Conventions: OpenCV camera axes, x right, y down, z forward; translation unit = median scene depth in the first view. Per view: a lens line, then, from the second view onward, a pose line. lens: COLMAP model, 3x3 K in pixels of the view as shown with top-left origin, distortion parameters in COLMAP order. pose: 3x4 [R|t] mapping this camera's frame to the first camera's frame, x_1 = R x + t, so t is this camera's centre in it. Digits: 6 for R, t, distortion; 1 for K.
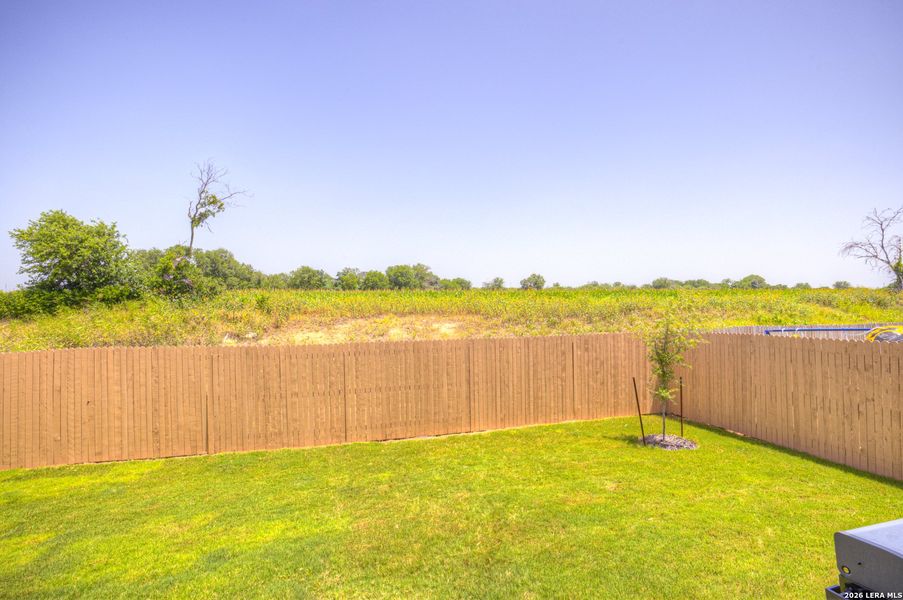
lens RADIAL K [[417.2, 0, 464.1], [0, 417.2, 291.1], [0, 0, 1]] dist [-0.051077, 0.024564]
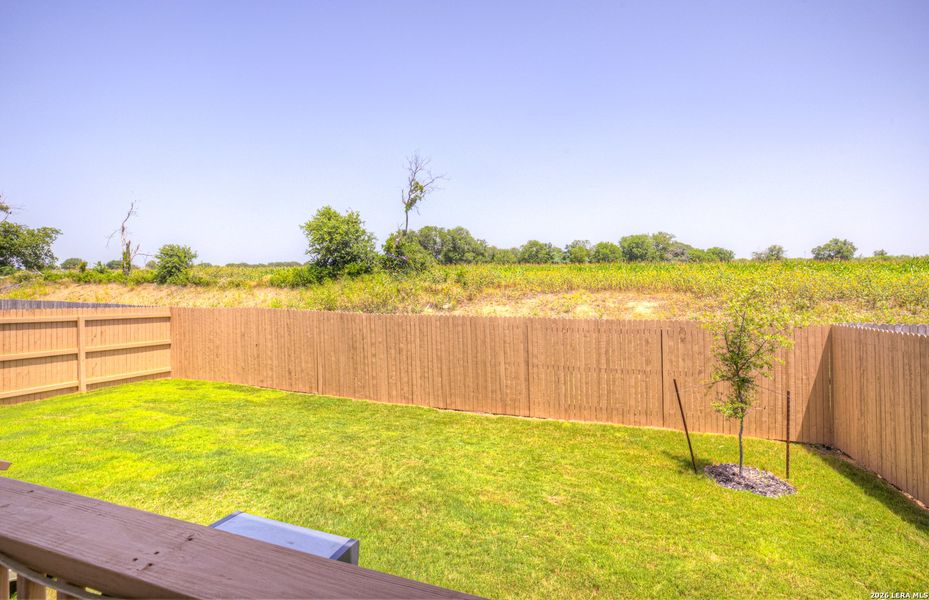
lens RADIAL K [[447.1, 0, 466.3], [0, 447.1, 281.0], [0, 0, 1]] dist [-0.031205, 0.000534]
pose [[0.823115, 0.012580, -0.567735, 0.199186], [0.008800, 0.999352, 0.034903, -0.001052], [0.567806, -0.033725, 0.822471, 0.045026]]
